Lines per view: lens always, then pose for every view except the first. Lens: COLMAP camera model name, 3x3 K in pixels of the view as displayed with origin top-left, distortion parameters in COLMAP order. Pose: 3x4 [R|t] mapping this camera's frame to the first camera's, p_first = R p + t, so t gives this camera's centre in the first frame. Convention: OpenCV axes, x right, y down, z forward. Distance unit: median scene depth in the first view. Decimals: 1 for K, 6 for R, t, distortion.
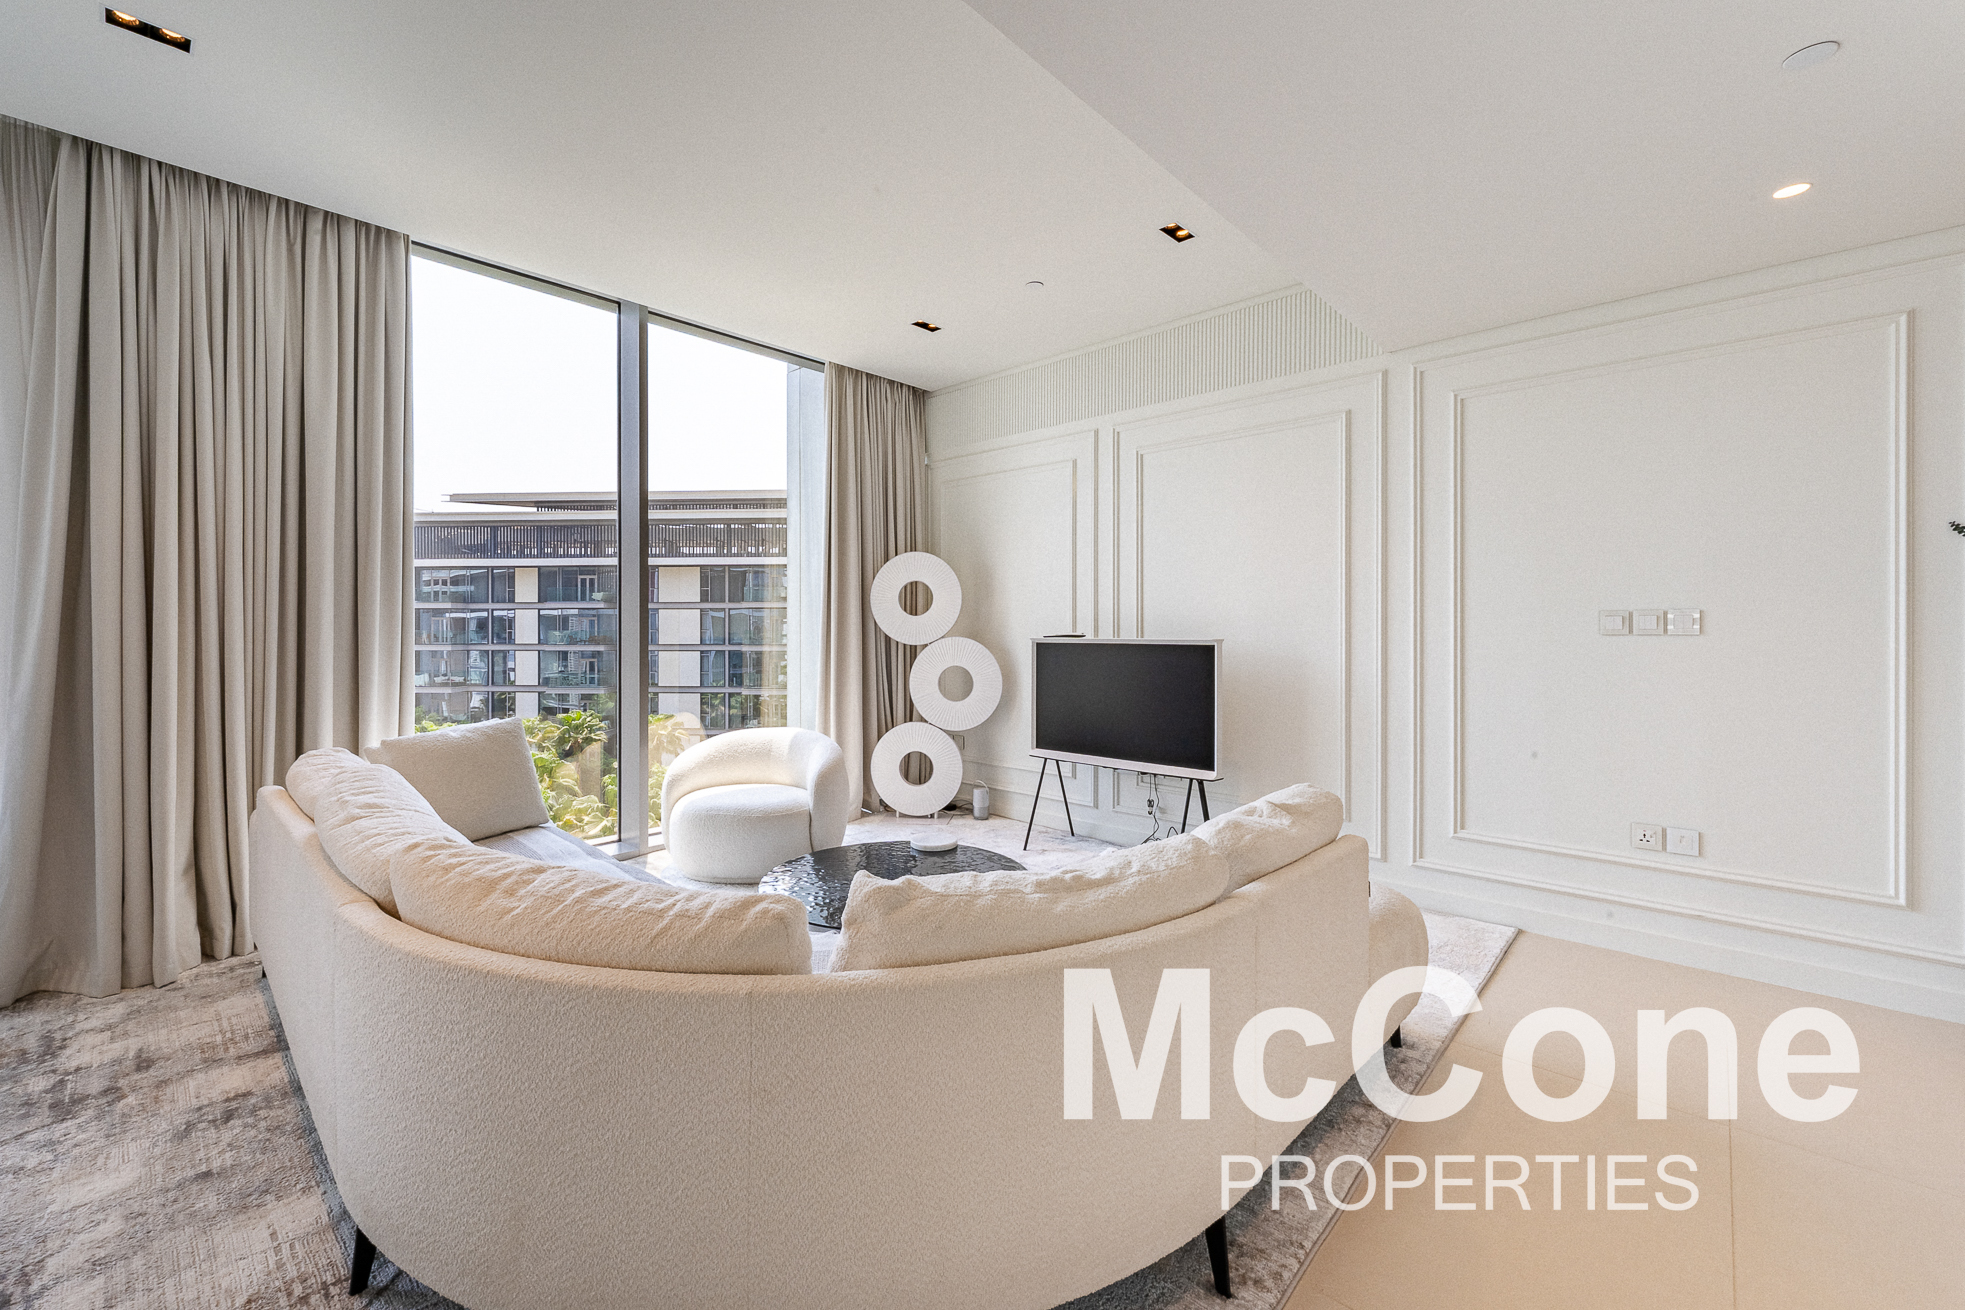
lens RADIAL K [[759.7, 0, 982.3], [0, 759.7, 643.1], [0, 0, 1]] dist [0.002446, -0.000238]
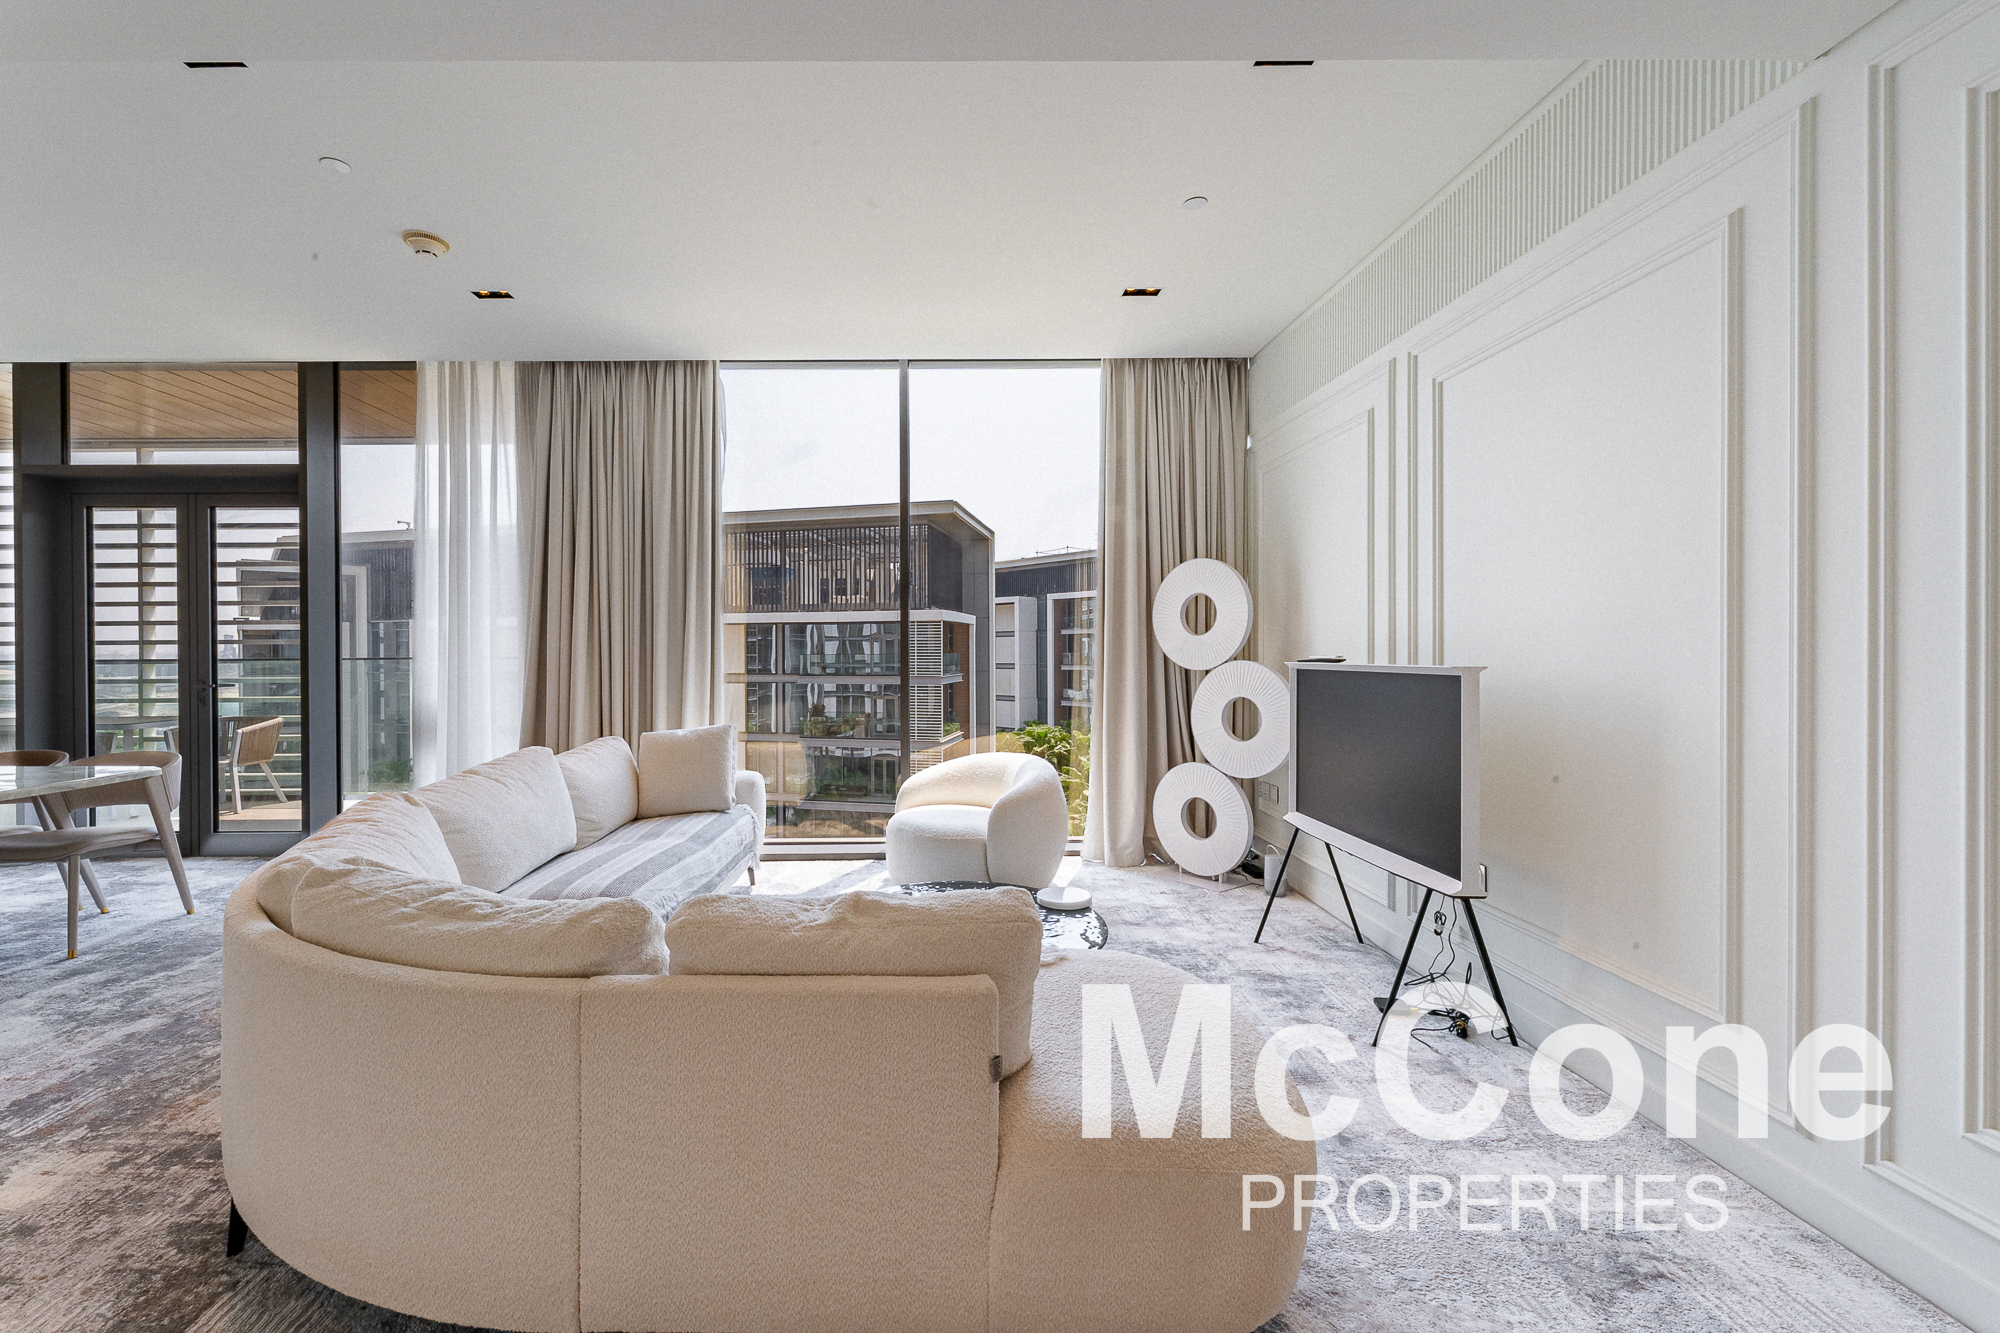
lens RADIAL K [[805.4, 0, 995.8], [0, 805.4, 664.2], [0, 0, 1]] dist [-0.011683, -0.000195]
pose [[0.716034, 0.005138, -0.698047, 0.371788], [-0.006070, 0.999981, 0.001133, -0.003640], [0.698039, 0.003426, 0.716051, 0.213343]]
